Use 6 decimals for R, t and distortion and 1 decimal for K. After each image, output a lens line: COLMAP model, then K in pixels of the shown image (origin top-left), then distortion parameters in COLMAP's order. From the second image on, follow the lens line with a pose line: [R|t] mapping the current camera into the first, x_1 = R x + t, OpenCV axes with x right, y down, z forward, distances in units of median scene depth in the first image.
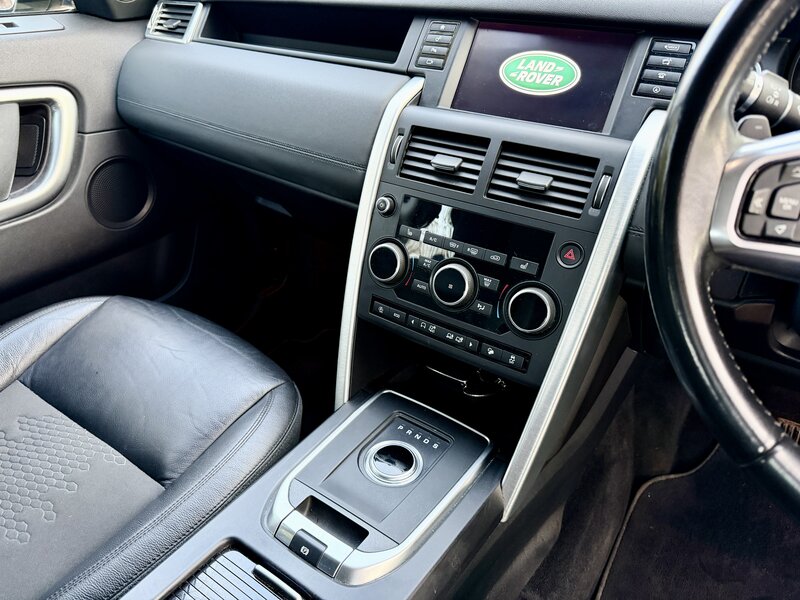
lens RADIAL K [[567.0, 0, 401.4], [0, 567.0, 297.7], [0, 0, 1]] dist [0.103861, -0.168983]
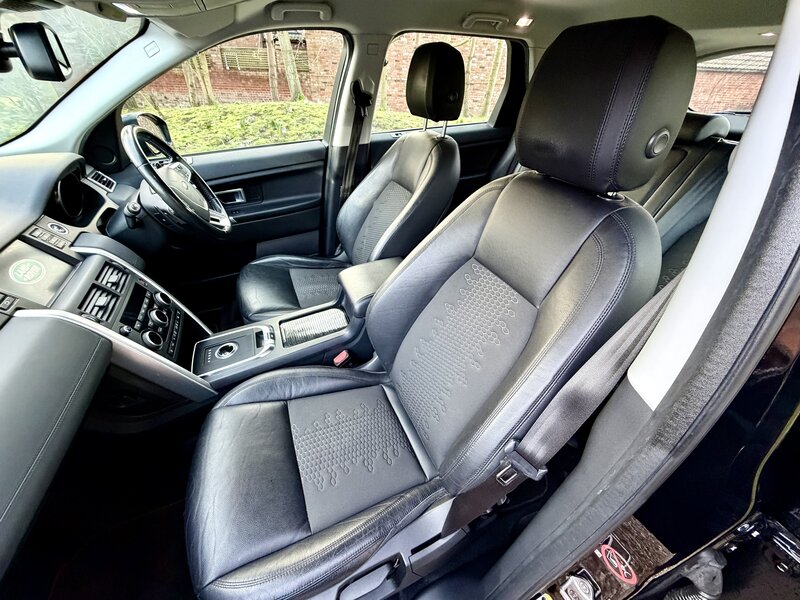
lens RADIAL K [[318.0, 0, 397.5], [0, 318.0, 298.9], [0, 0, 1]] dist [0.002860, -0.002863]
pose [[-0.846793, -0.309612, 0.432530, -1.274845], [0.295213, 0.402871, 0.866340, -0.888015], [-0.442483, 0.861299, -0.249747, 0.772323]]
